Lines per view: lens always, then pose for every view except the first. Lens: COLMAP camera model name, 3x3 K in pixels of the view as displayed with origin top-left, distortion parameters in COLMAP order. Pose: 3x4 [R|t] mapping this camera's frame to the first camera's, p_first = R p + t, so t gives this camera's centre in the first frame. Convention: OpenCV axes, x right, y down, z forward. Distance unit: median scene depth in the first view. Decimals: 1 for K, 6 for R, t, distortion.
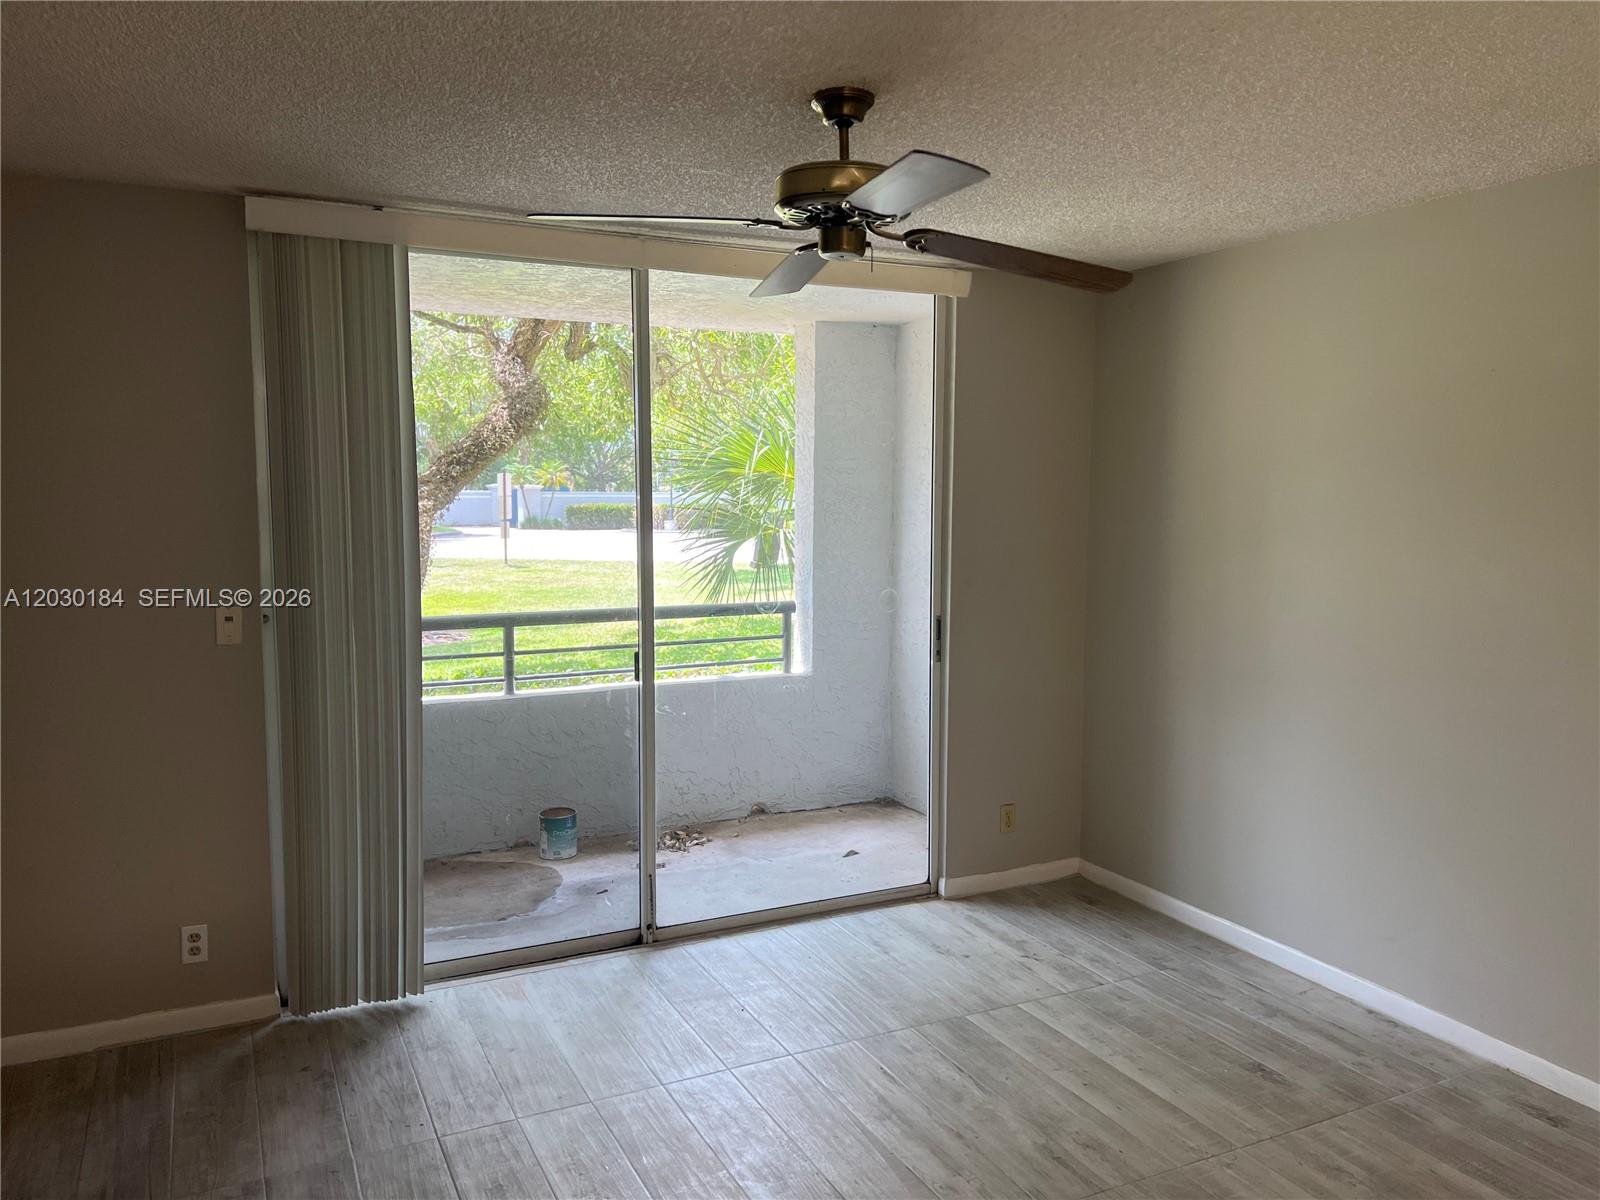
lens RADIAL K [[1199.7, 0, 802.7], [0, 1199.7, 605.0], [0, 0, 1]] dist [0.022135, -0.038287]
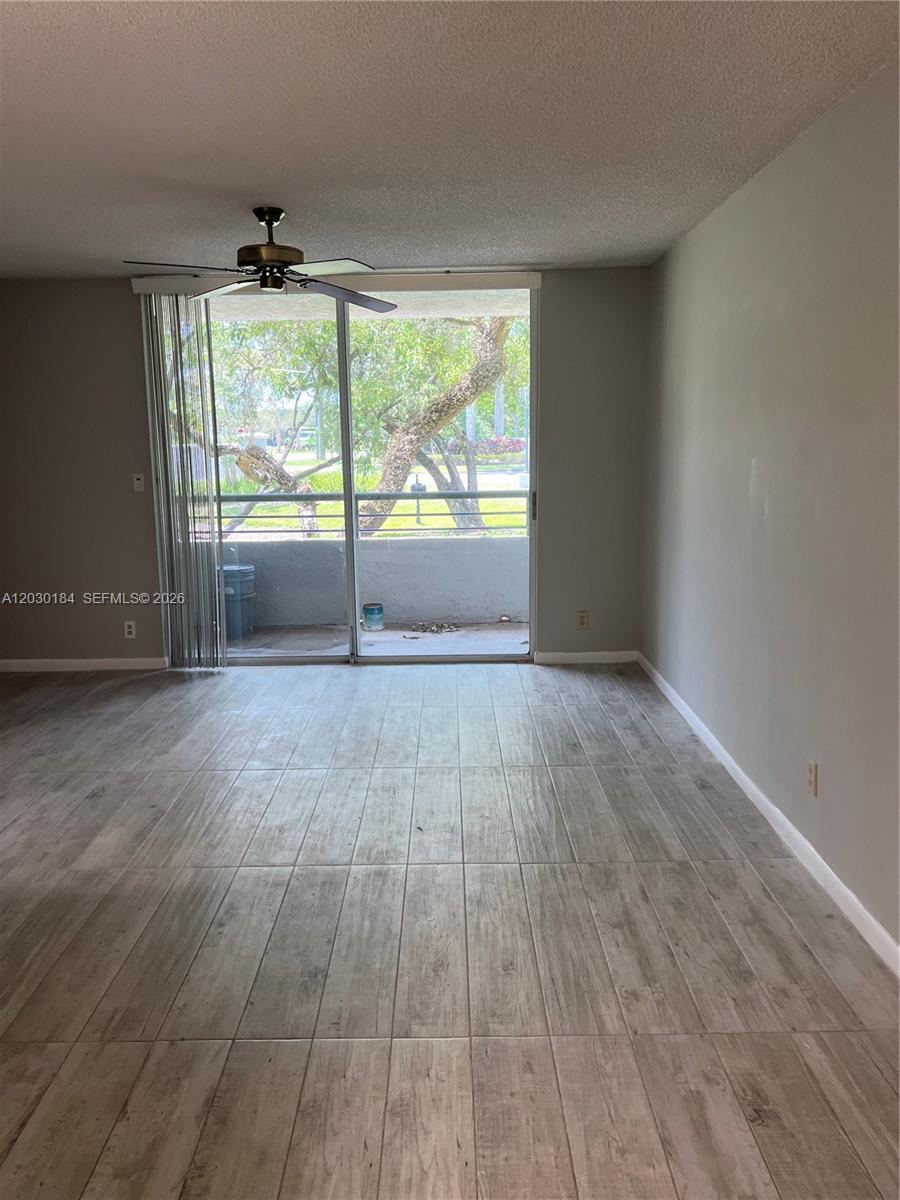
lens RADIAL K [[899.8, 0, 448.0], [0, 899.8, 596.2], [0, 0, 1]] dist [0.022135, -0.038287]
pose [[0.892480, 0.059695, -0.447119, 0.702687], [-0.024643, 0.996177, 0.083812, 0.065746], [0.450413, -0.063782, 0.890539, -0.185544]]
